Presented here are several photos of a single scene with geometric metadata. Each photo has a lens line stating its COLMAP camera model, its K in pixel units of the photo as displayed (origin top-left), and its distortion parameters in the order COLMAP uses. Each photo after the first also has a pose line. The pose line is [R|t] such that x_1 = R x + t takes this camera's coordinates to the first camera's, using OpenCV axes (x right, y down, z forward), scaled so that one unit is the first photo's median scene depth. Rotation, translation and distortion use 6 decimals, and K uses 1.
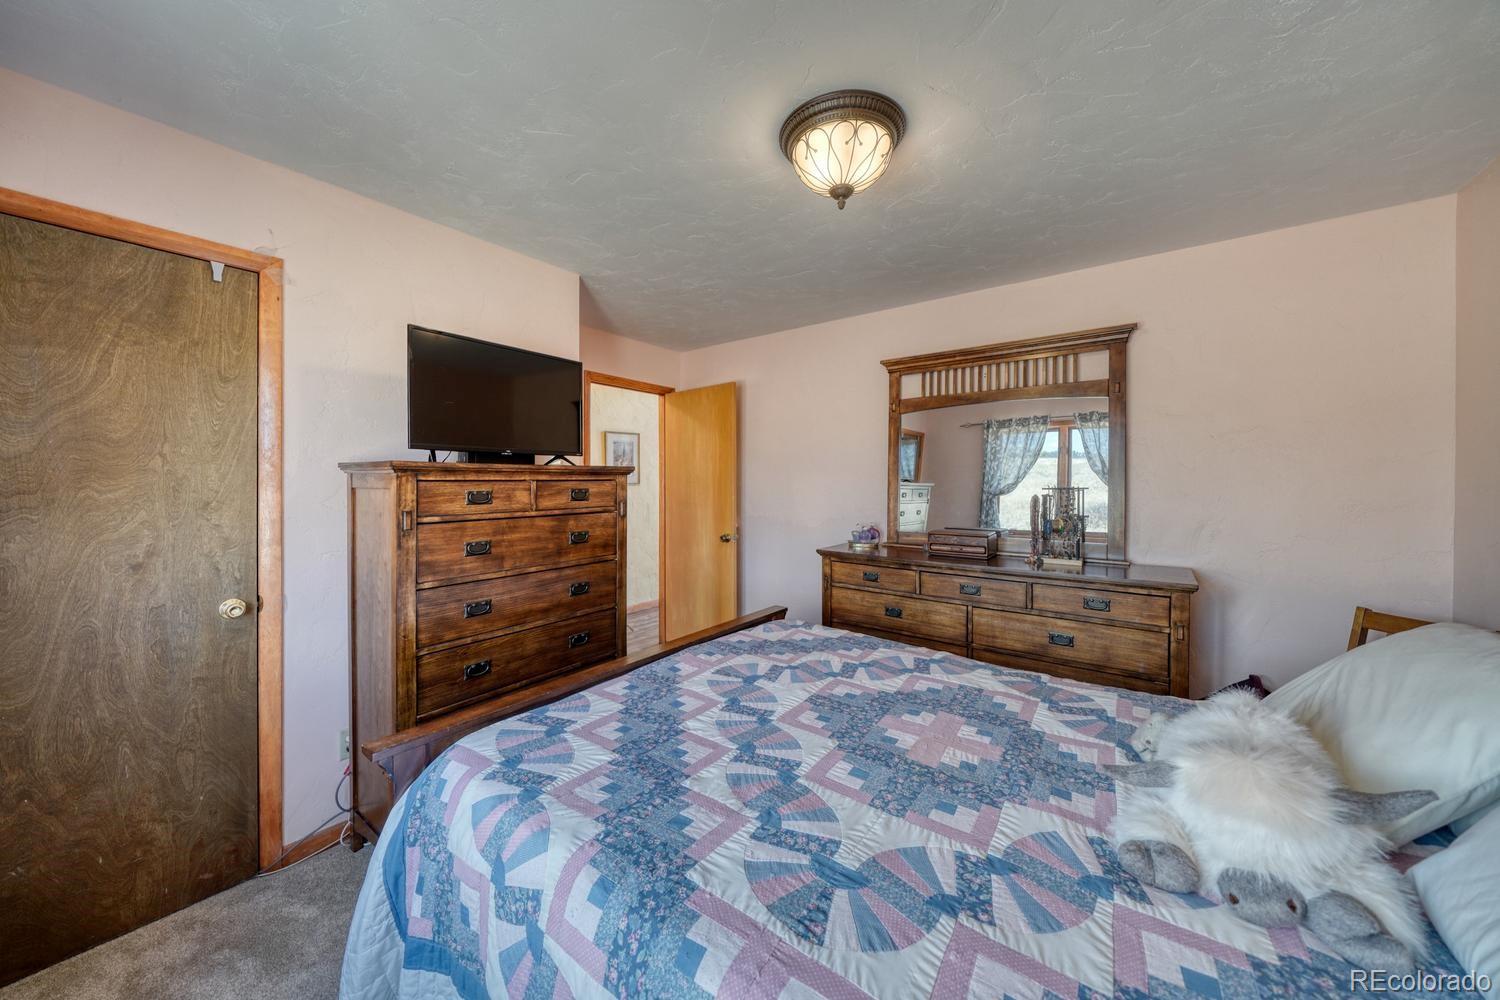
lens RADIAL K [[523.6, 0, 742.1], [0, 523.6, 480.4], [0, 0, 1]] dist [-0.002058, -0.000045]
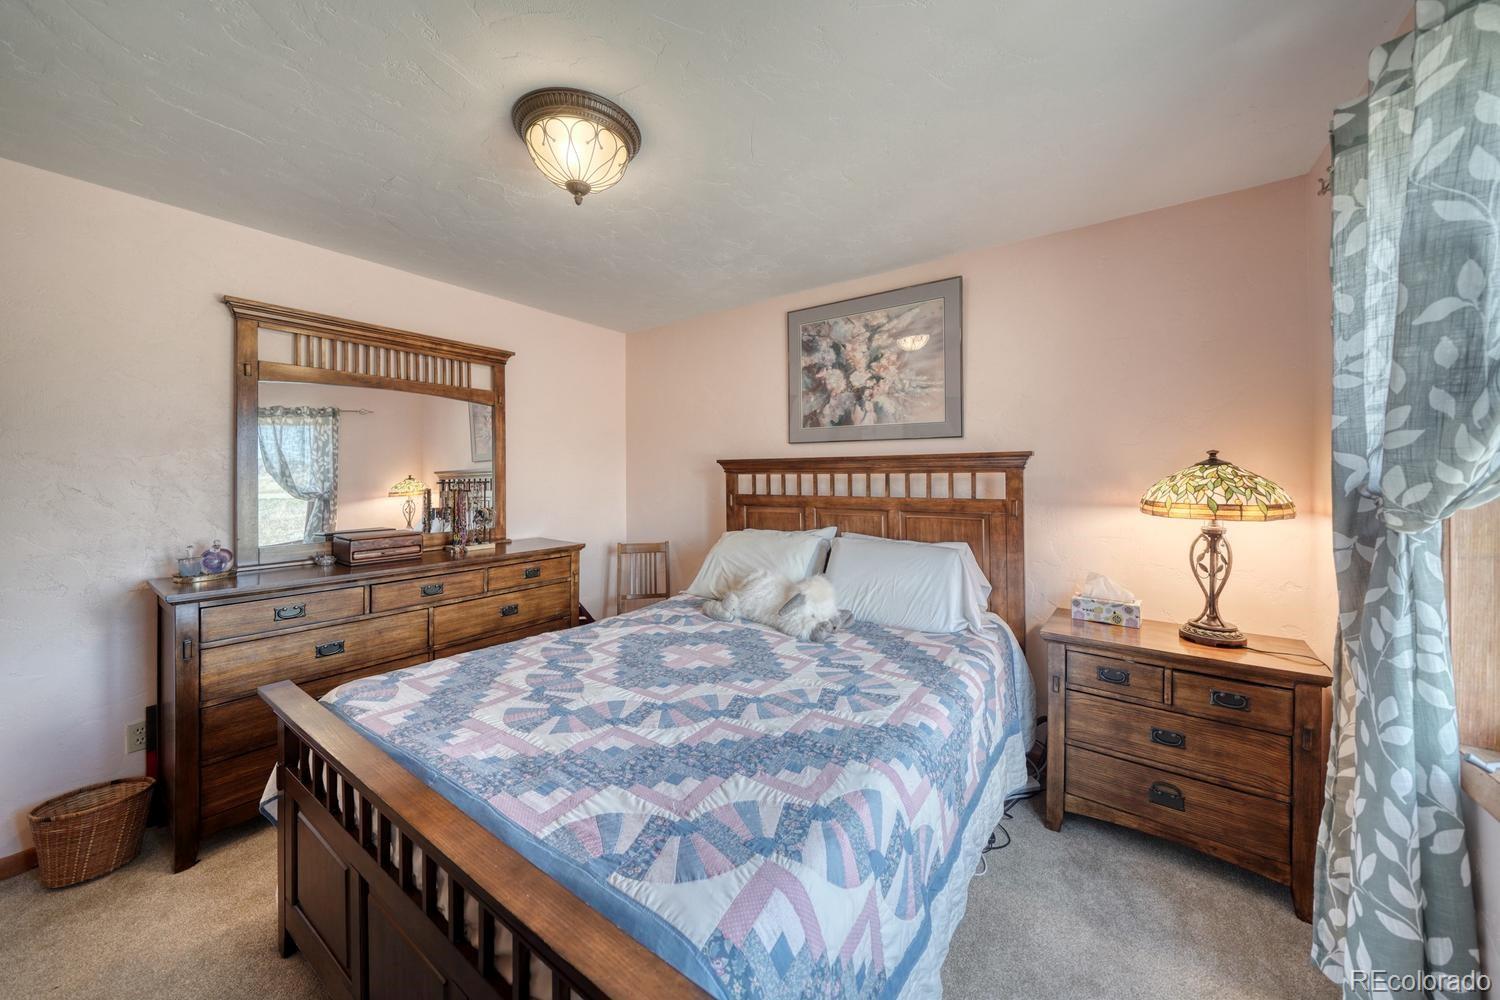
lens RADIAL K [[523.6, 0, 742.1], [0, 523.6, 480.4], [0, 0, 1]] dist [-0.002058, -0.000045]
pose [[-0.032279, -0.011000, 0.999418, -0.857085], [-0.000222, 0.999939, 0.010999, -0.001913], [-0.999479, 0.000133, -0.032280, 0.754951]]
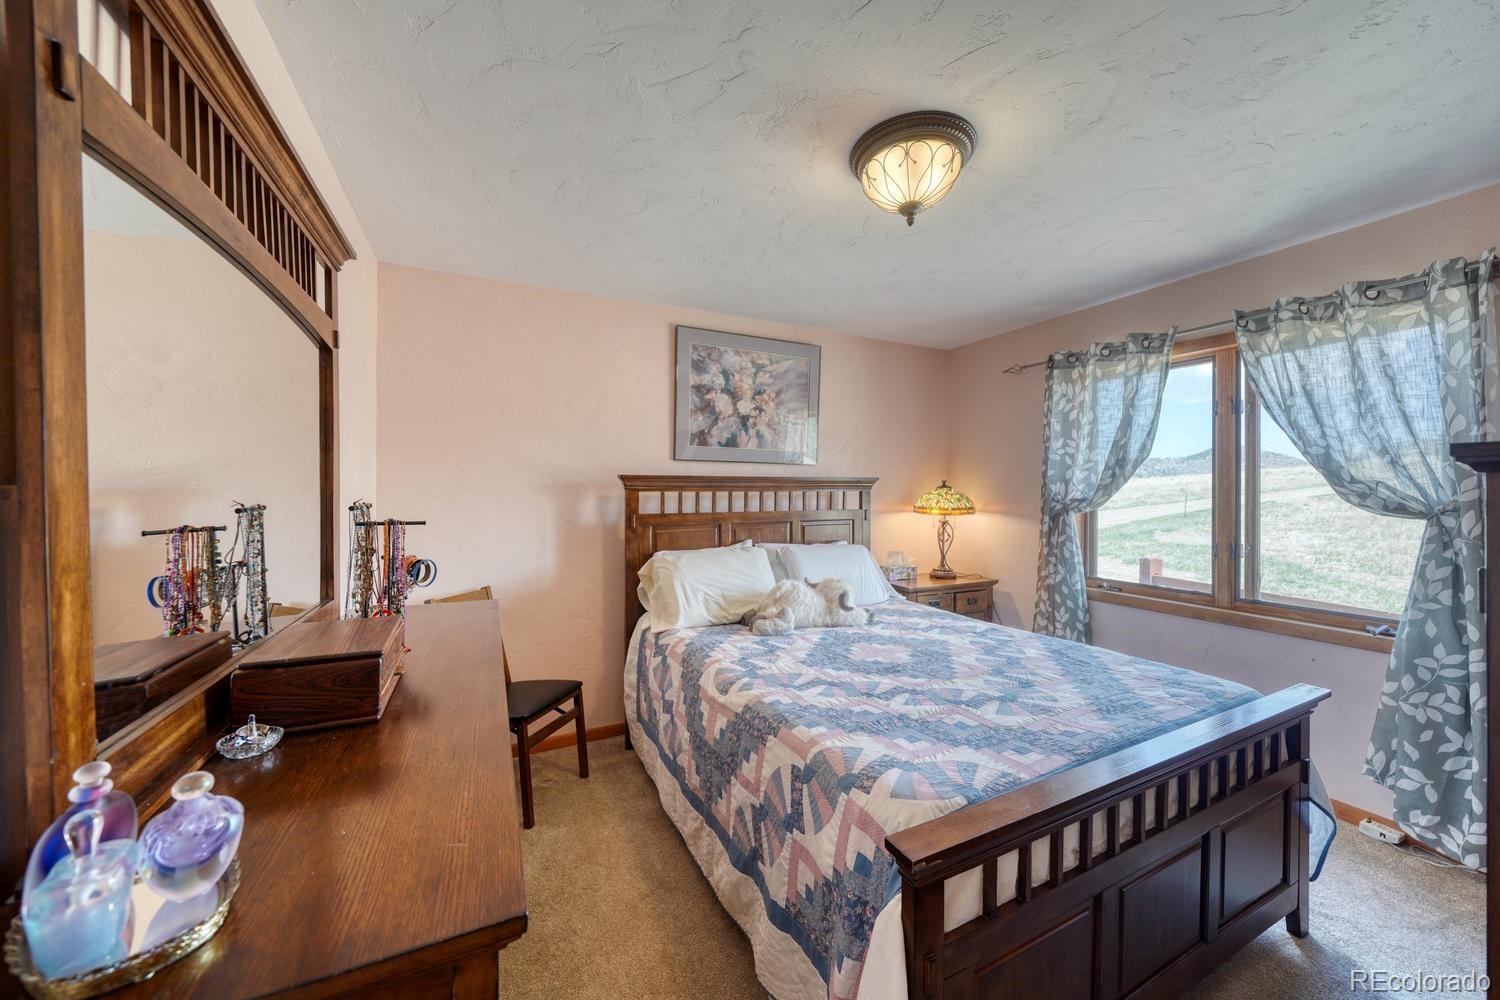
lens RADIAL K [[534.1, 0, 750.0], [0, 534.1, 500.0], [0, 0, 1]] dist [-0.000001, -0.000008]
pose [[-0.898766, -0.006792, 0.438376, 0.014222], [-0.001477, 0.999921, 0.012465, 0.001257], [-0.438426, 0.010556, -0.898705, 2.156587]]
